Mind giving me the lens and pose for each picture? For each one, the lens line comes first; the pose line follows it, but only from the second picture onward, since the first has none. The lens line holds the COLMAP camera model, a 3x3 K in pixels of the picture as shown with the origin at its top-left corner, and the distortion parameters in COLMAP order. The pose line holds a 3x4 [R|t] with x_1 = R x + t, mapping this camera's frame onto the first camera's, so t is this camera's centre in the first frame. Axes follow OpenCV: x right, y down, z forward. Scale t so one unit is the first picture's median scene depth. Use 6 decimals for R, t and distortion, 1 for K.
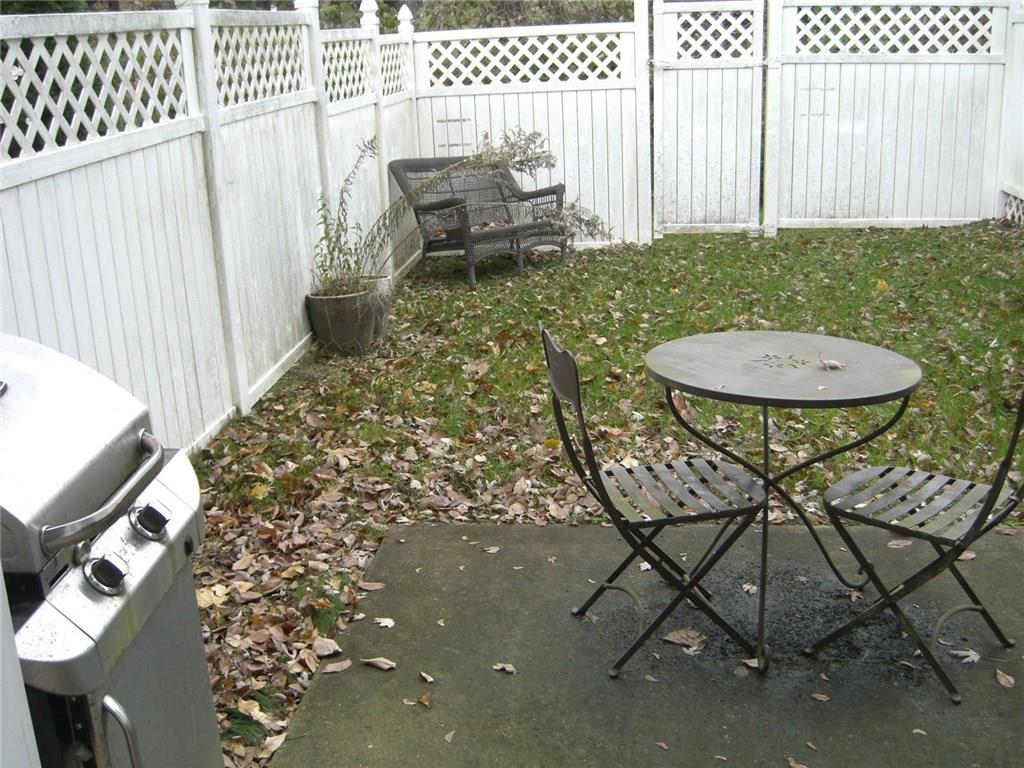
lens RADIAL K [[1177.1, 0, 513.1], [0, 1177.1, 404.4], [0, 0, 1]] dist [-0.116495, 0.003282]
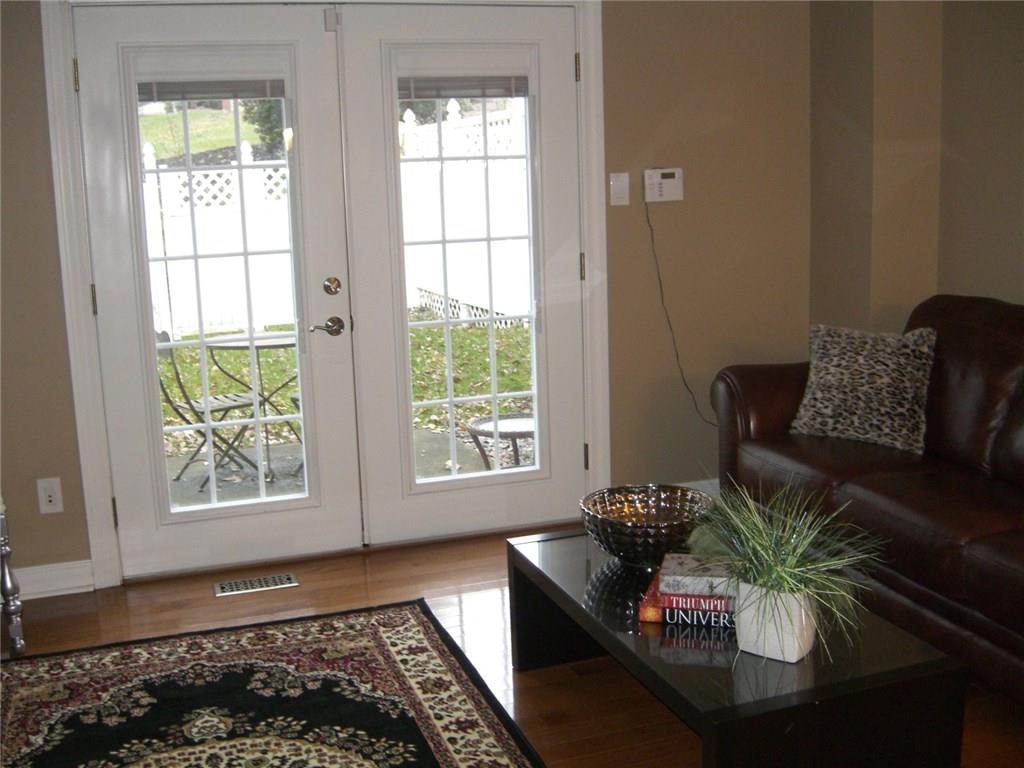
lens RADIAL K [[1177.1, 0, 513.1], [0, 1177.1, 404.4], [0, 0, 1]] dist [-0.116495, 0.003282]
pose [[0.909424, -0.087642, 0.406530, -0.118360], [0.138942, 0.985402, -0.098381, 0.181709], [-0.391973, 0.145954, 0.908325, -0.554826]]
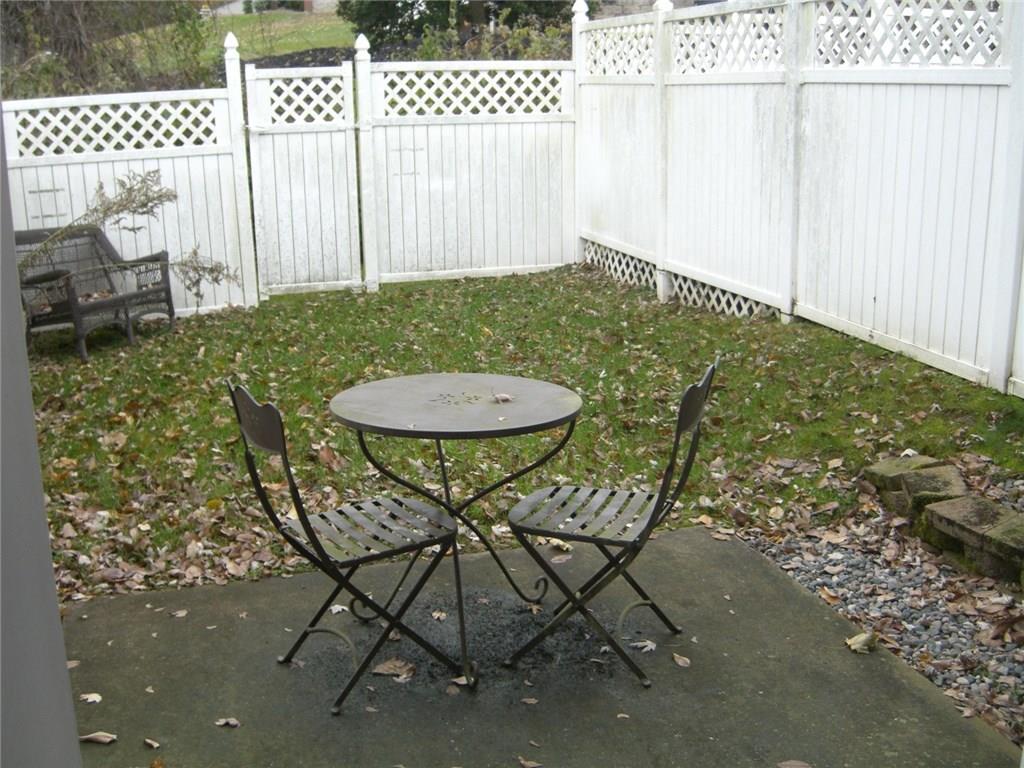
lens RADIAL K [[1177.1, 0, 513.1], [0, 1177.1, 404.4], [0, 0, 1]] dist [-0.116495, 0.003282]
pose [[0.934007, -0.080720, 0.348018, -0.052641], [0.098680, 0.994533, -0.034163, 0.005516], [-0.343357, 0.066251, 0.936865, -0.020222]]
